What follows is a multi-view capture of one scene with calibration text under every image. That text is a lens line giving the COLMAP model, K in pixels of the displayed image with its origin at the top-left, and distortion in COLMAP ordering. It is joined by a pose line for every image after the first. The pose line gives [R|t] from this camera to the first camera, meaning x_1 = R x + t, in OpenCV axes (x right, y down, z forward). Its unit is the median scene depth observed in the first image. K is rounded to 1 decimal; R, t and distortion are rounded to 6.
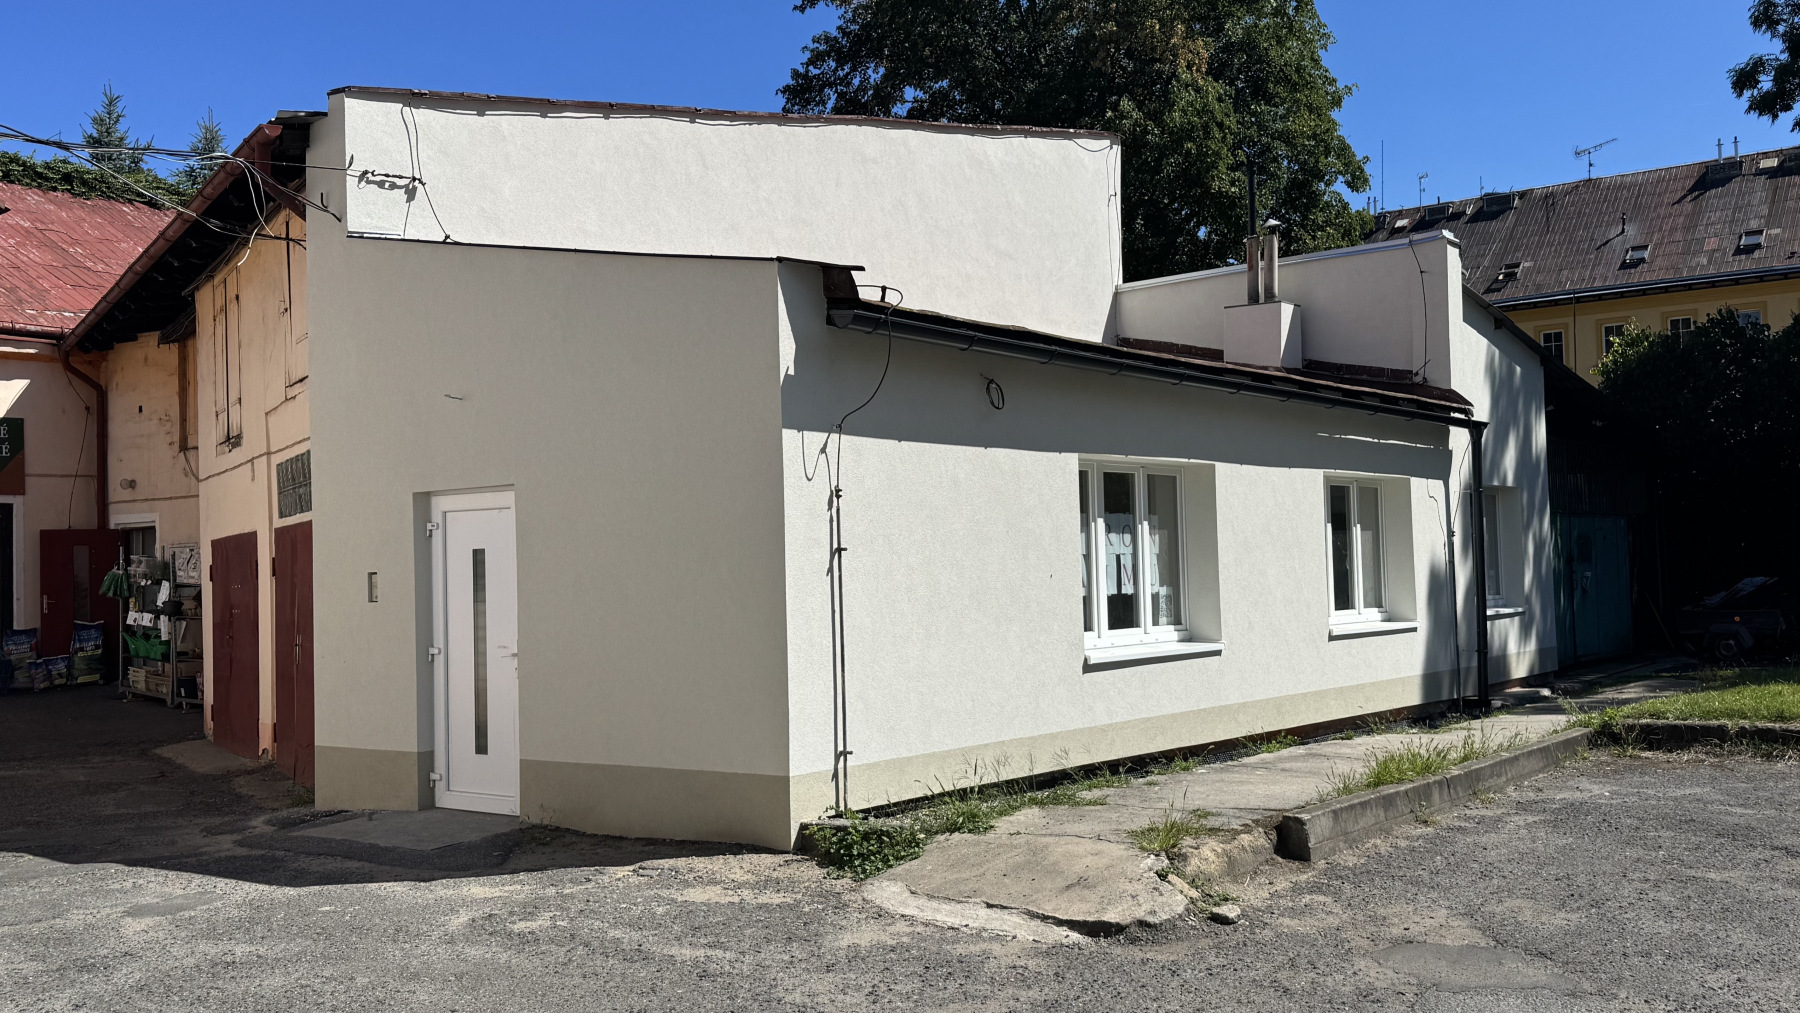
lens RADIAL K [[1649.1, 0, 894.6], [0, 1649.1, 500.8], [0, 0, 1]] dist [0.205236, -0.520843]
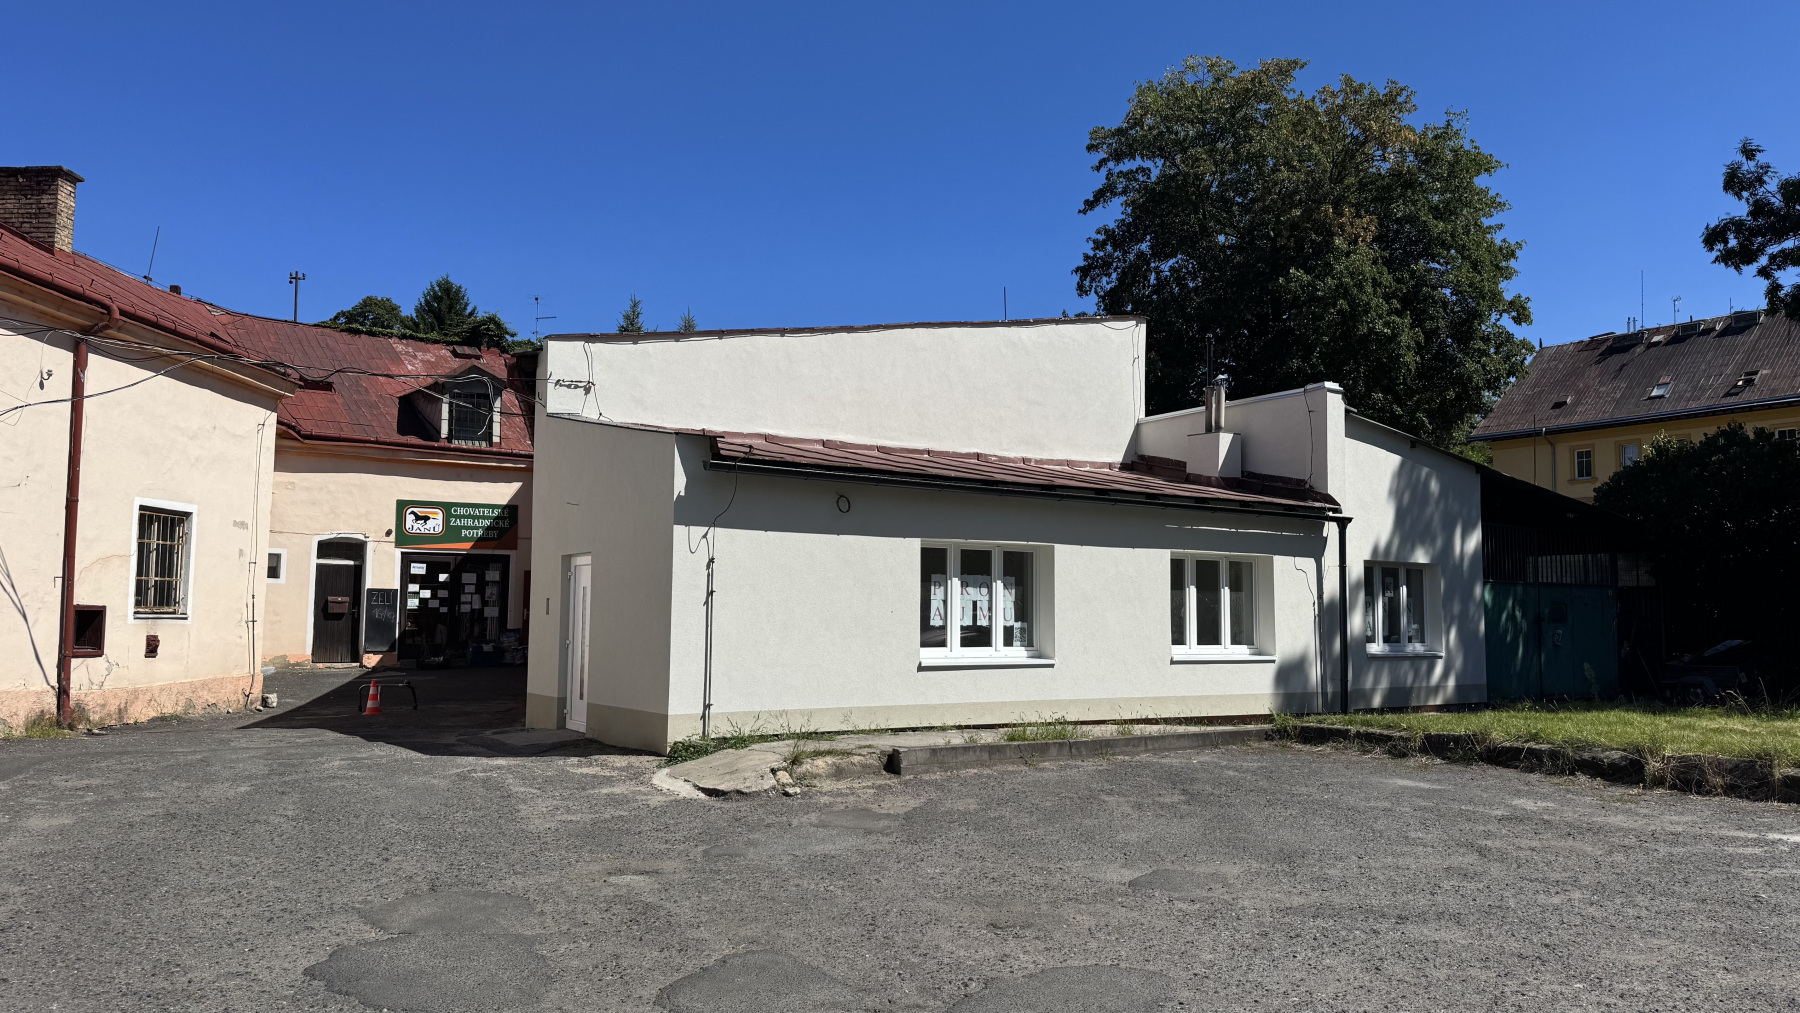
lens RADIAL K [[1250.4, 0, 890.8], [0, 1250.4, 512.2], [0, 0, 1]] dist [0.132740, -0.194647]
pose [[0.949309, 0.007267, -0.314259, 0.418675], [-0.018559, 0.999285, -0.032954, -0.011285], [0.313795, 0.037115, 0.948765, -0.173696]]
